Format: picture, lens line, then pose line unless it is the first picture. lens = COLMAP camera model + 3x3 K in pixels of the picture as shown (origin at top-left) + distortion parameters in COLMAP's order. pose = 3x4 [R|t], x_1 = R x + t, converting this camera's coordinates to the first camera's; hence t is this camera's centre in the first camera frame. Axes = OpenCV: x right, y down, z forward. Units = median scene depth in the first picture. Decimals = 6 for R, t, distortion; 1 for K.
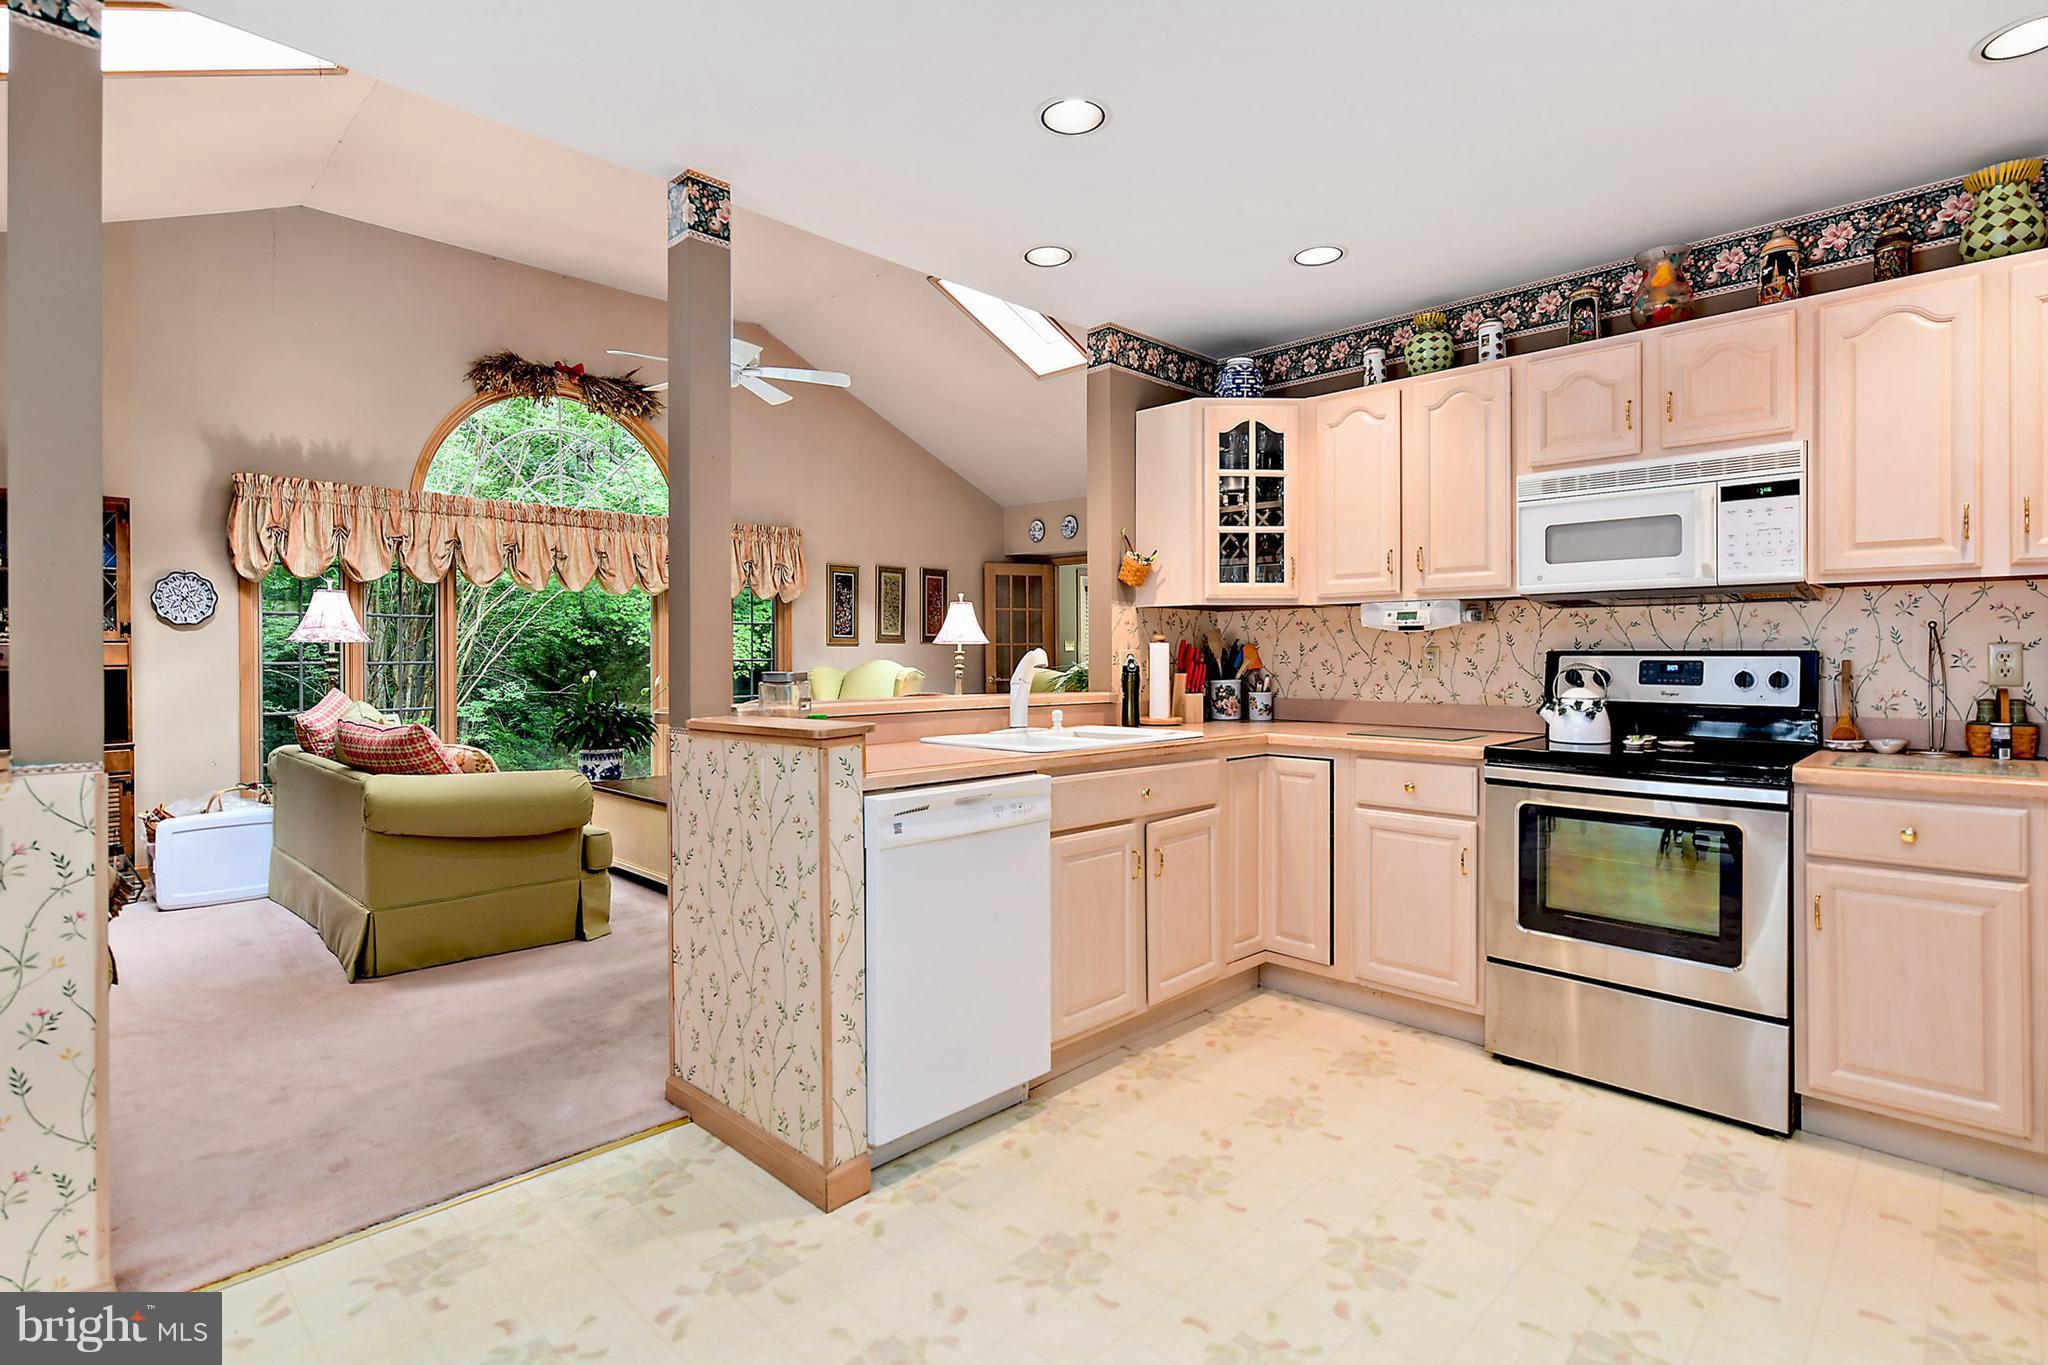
lens RADIAL K [[959.3, 0, 1018.7], [0, 959.3, 673.1], [0, 0, 1]] dist [-0.002441, -0.001591]
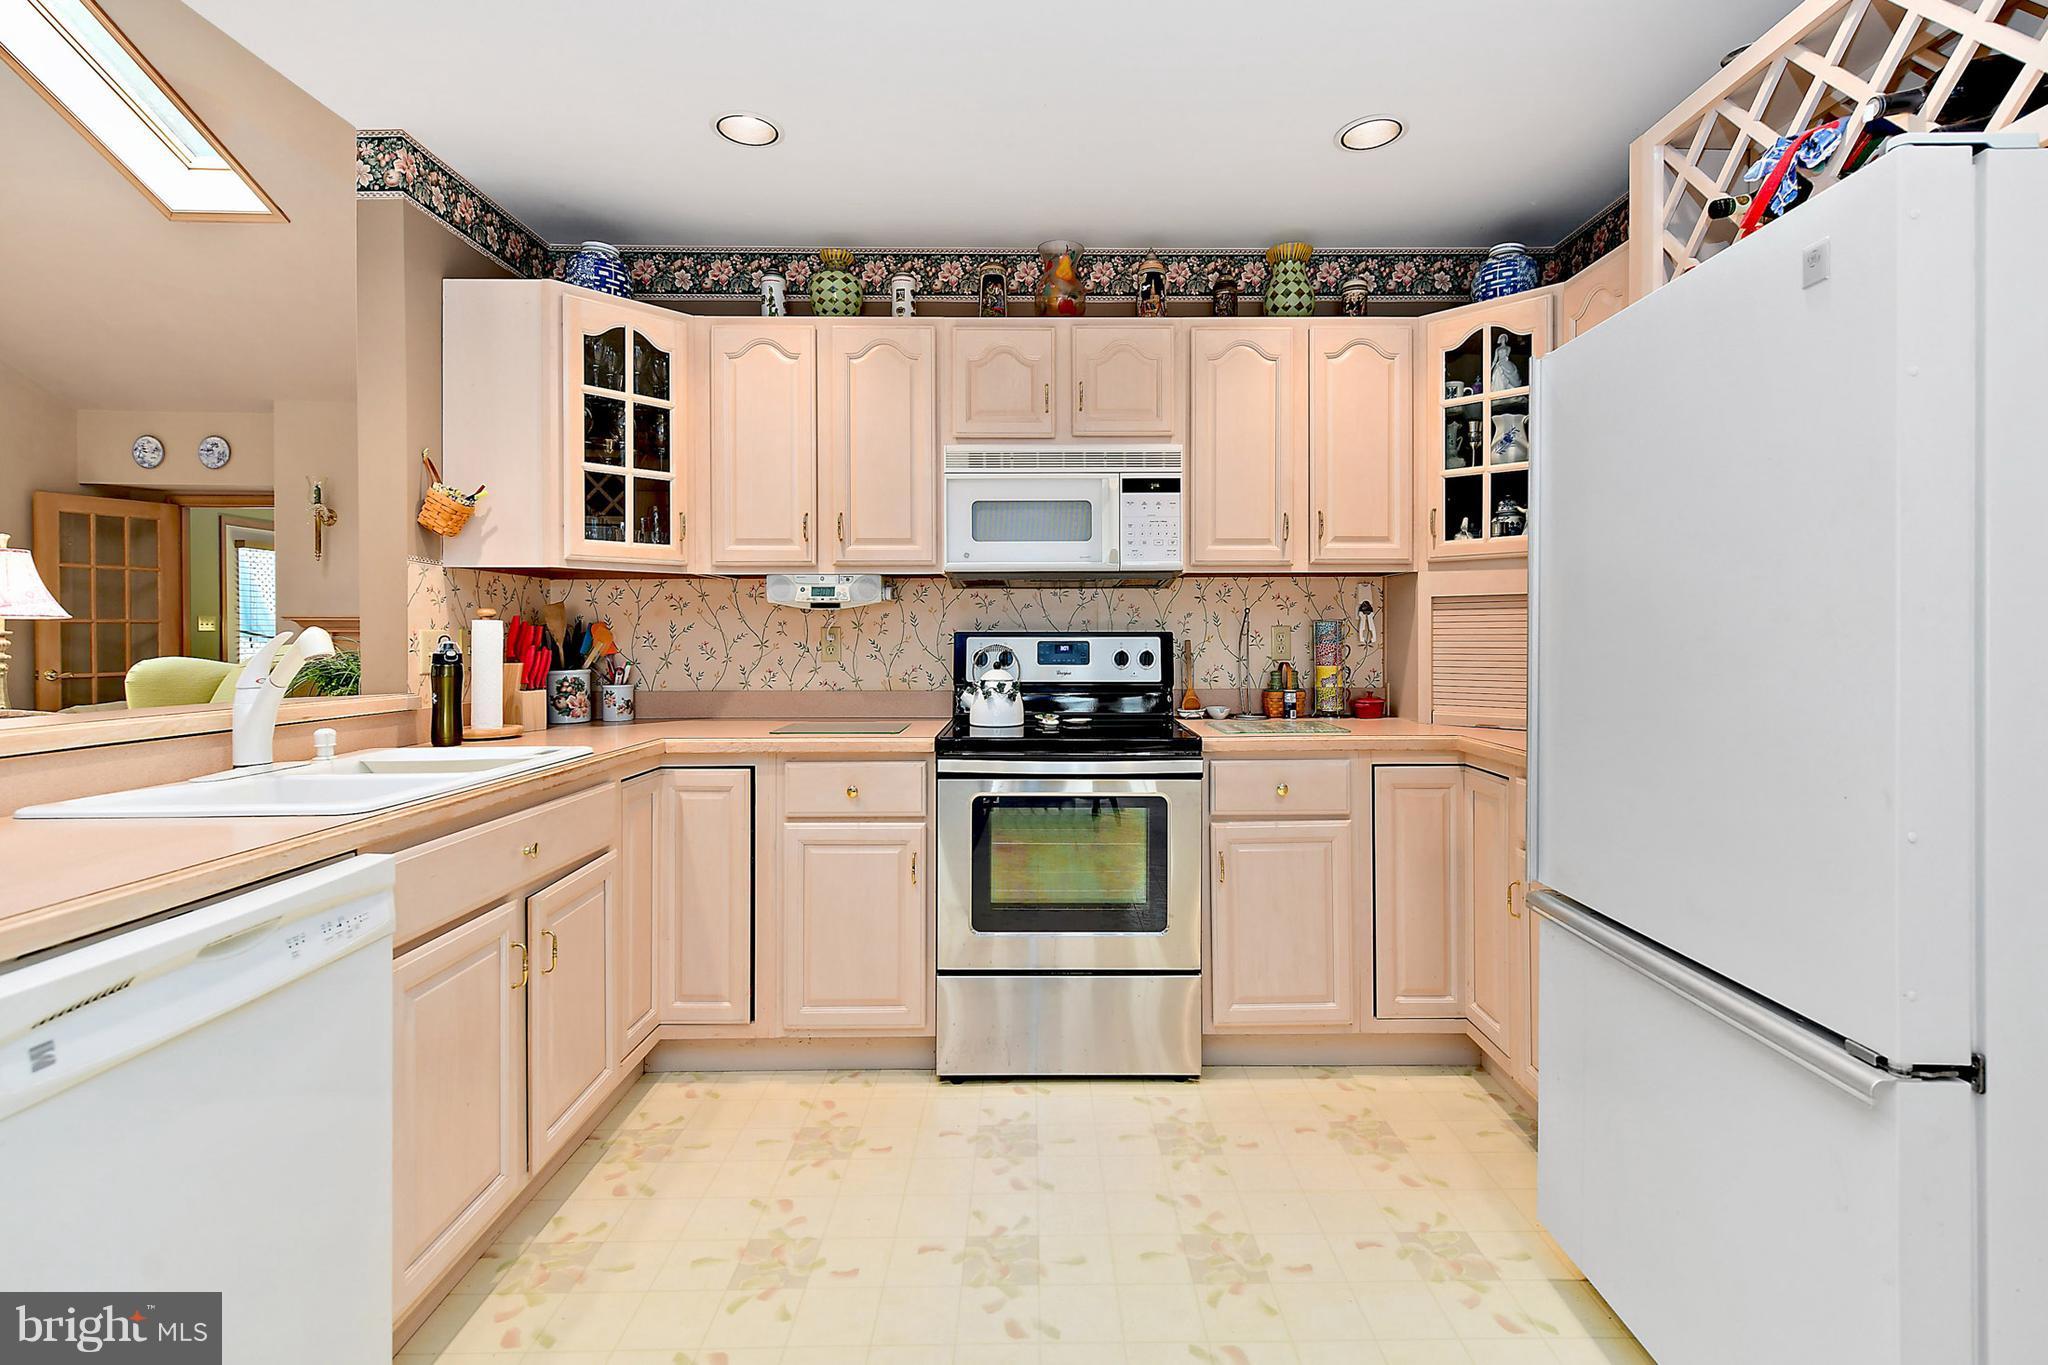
lens RADIAL K [[971.8, 0, 1052.4], [0, 971.8, 639.0], [0, 0, 1]] dist [0.008355, -0.000931]
pose [[0.704366, -0.003911, 0.709826, -0.073227], [0.015070, 0.999842, -0.009446, -0.005276], [-0.709677, 0.017351, 0.704314, 0.238232]]
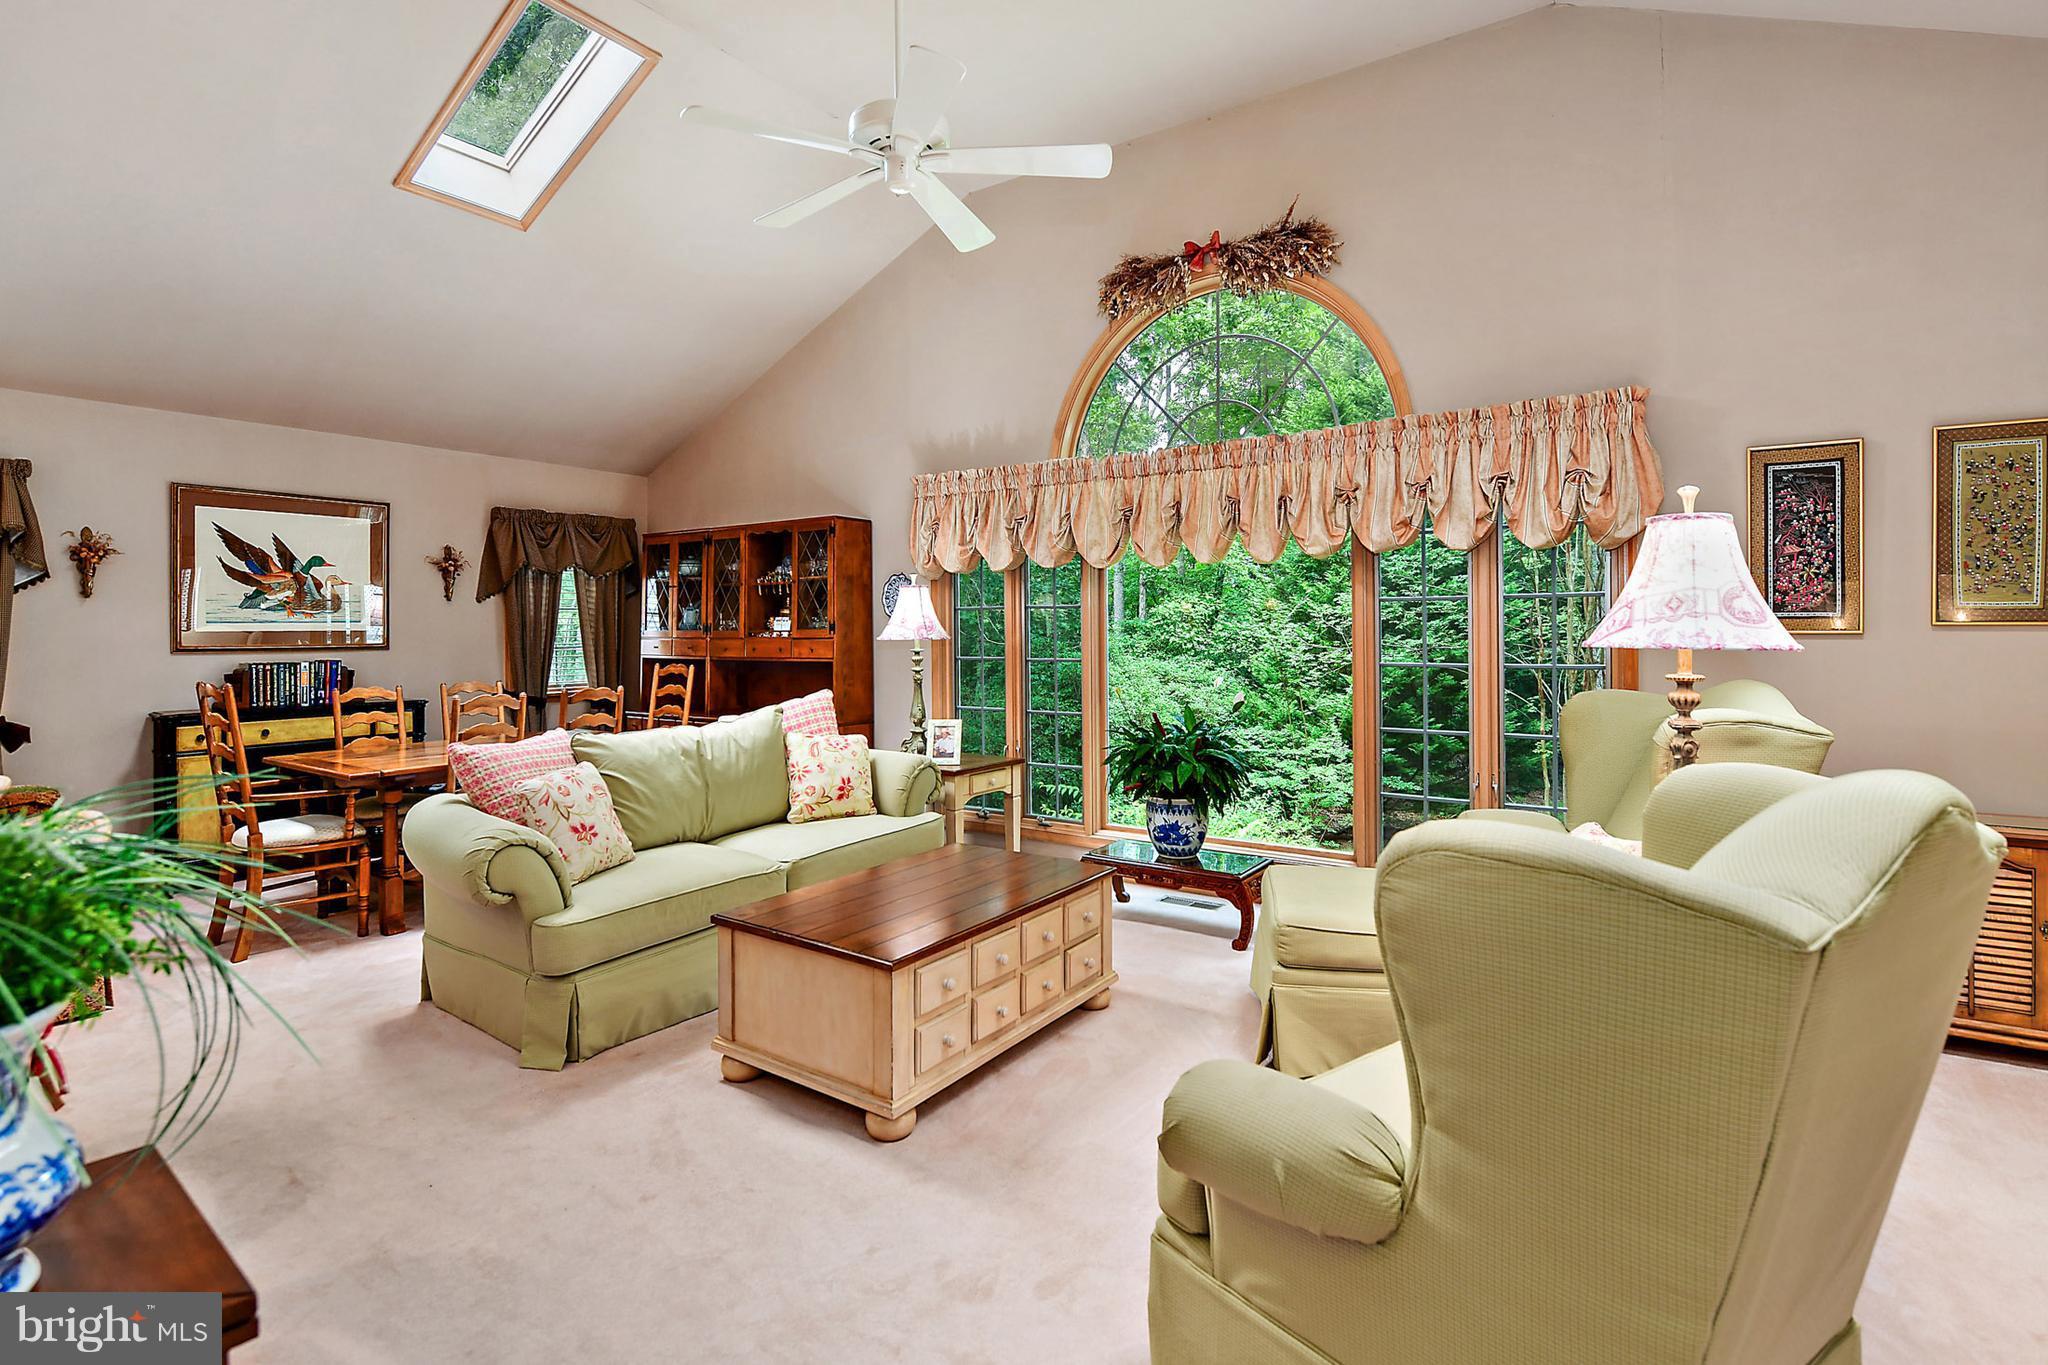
lens RADIAL K [[971.8, 0, 979.8], [0, 971.8, 622.1], [0, 0, 1]] dist [0.008355, -0.000931]
pose [[0.167451, -0.003788, -0.985873, 0.429829], [-0.015771, 0.999854, -0.006520, -0.074255], [0.985754, 0.016640, 0.167367, 1.525398]]
